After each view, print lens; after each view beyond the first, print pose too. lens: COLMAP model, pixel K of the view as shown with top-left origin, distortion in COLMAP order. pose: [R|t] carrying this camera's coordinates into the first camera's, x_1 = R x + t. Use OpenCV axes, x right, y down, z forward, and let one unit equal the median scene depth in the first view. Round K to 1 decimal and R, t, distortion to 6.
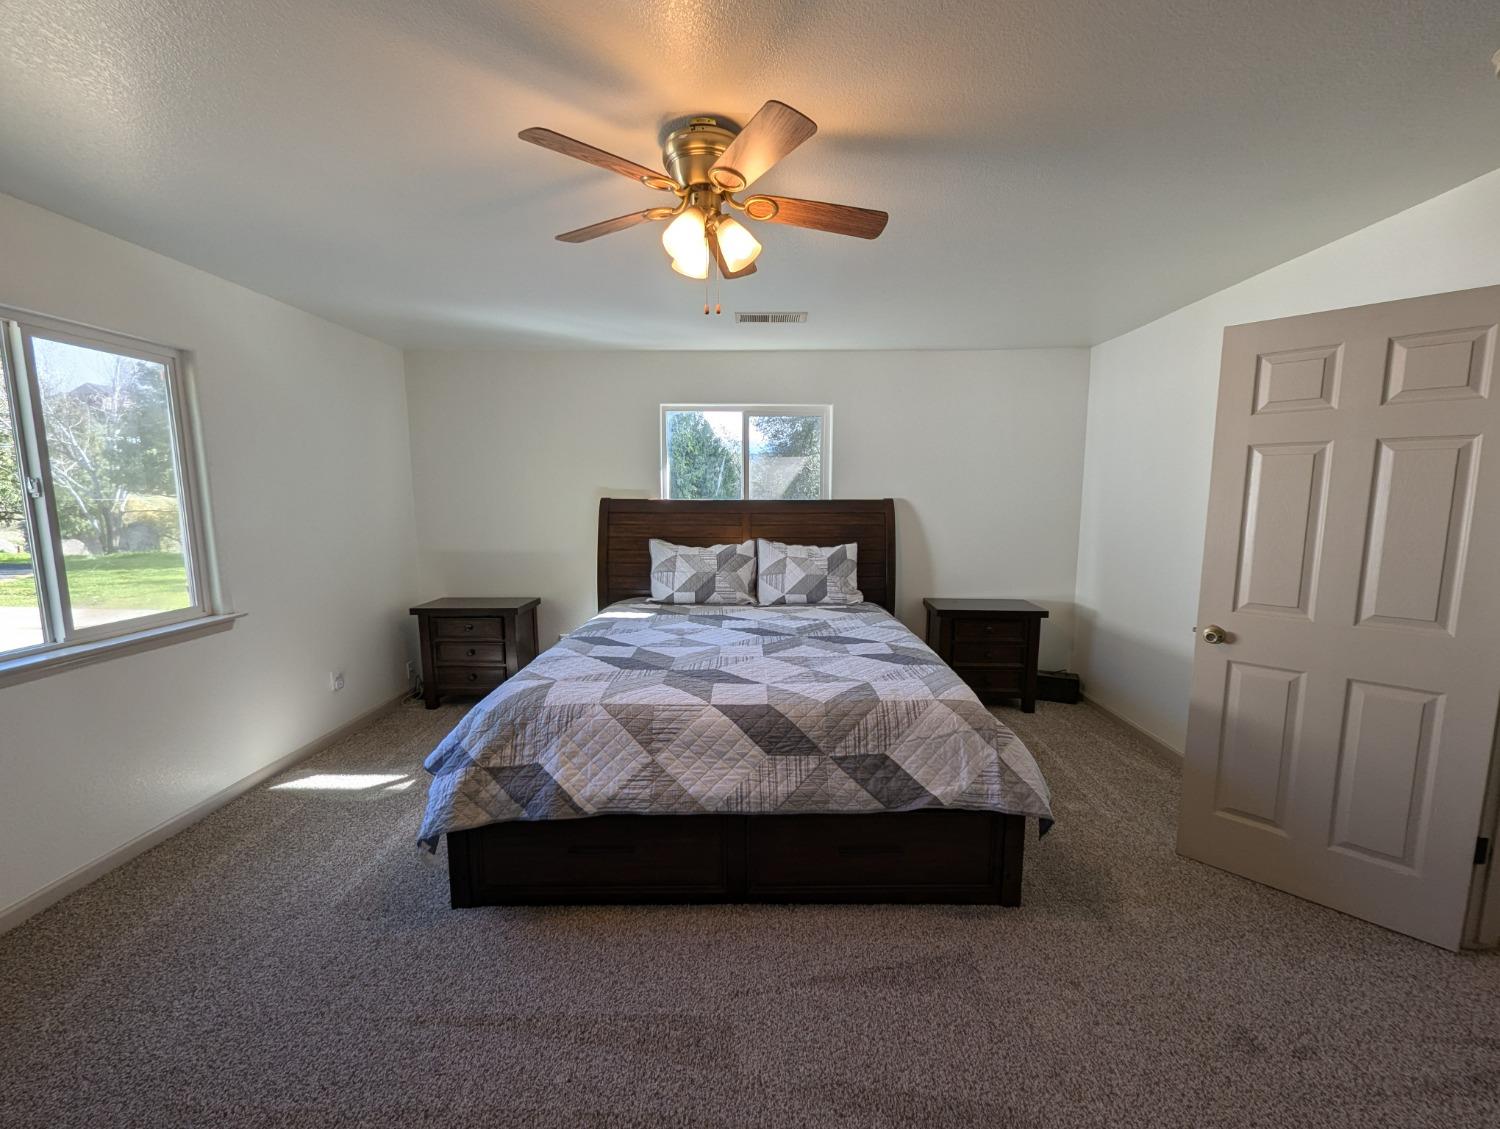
lens RADIAL K [[621.2, 0, 753.0], [0, 621.2, 576.1], [0, 0, 1]] dist [0.000055, 0.000527]
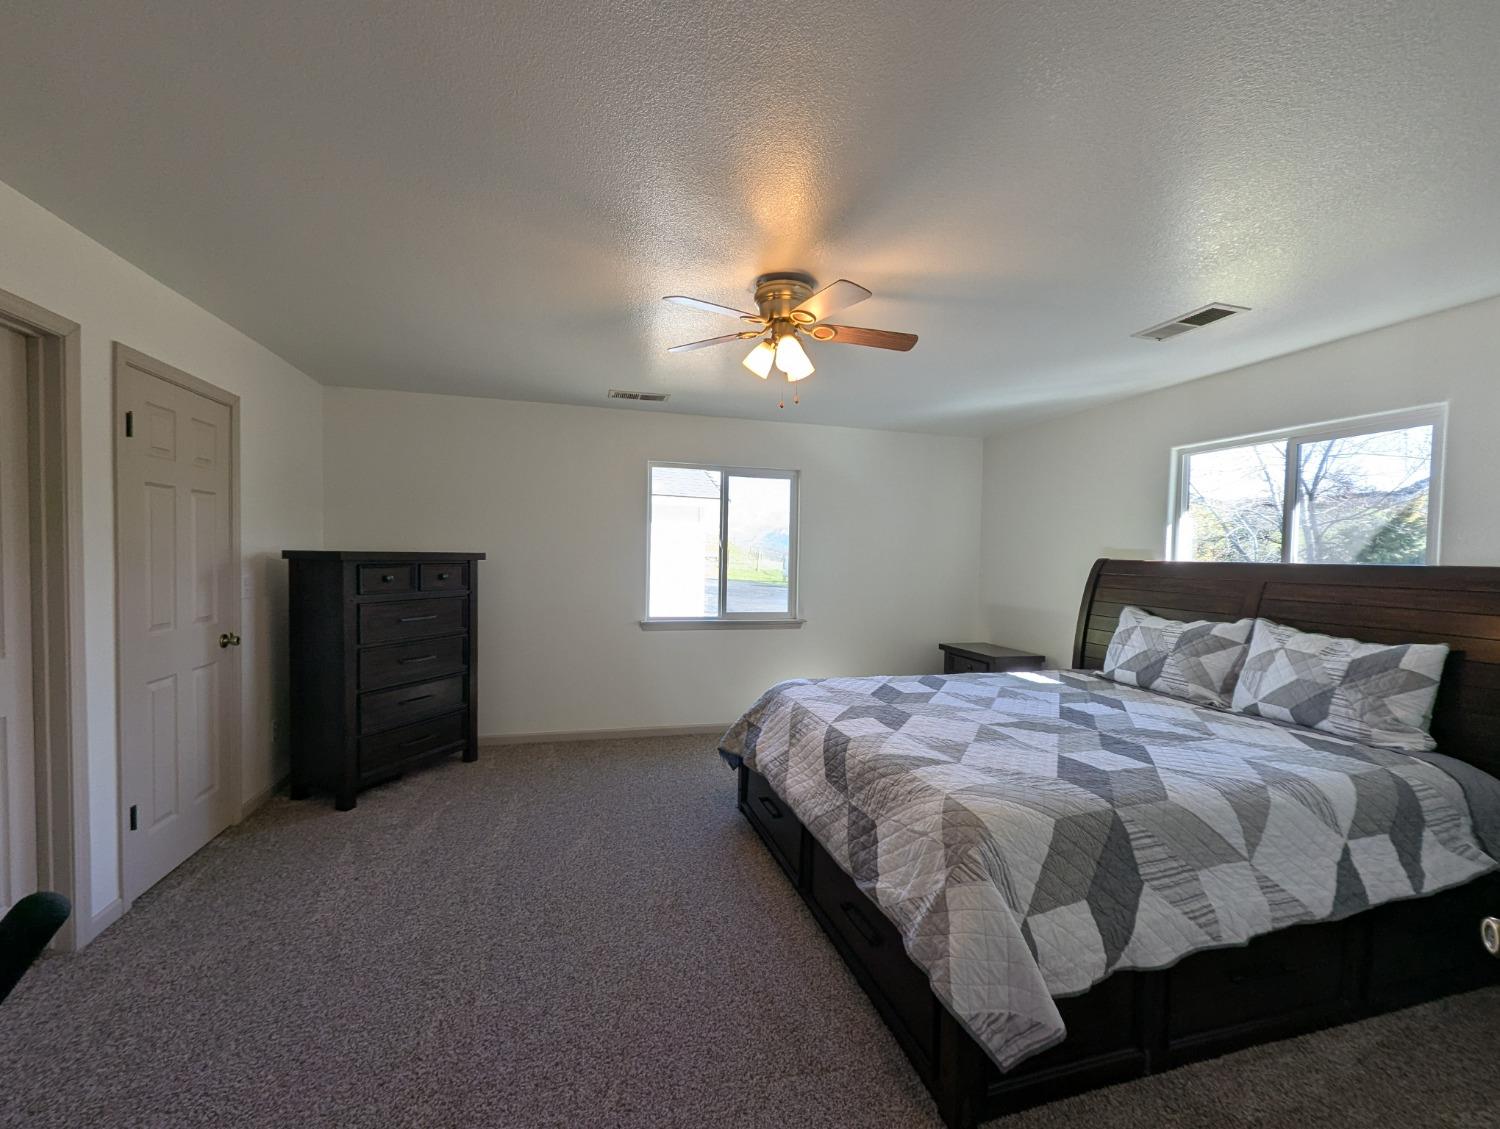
lens RADIAL K [[621.2, 0, 753.0], [0, 621.2, 576.1], [0, 0, 1]] dist [0.000055, 0.000527]
pose [[0.280742, 0.037994, -0.959031, 0.733702], [-0.147517, 0.989051, -0.004000, -0.029476], [0.948379, 0.142597, 0.283273, 0.373102]]
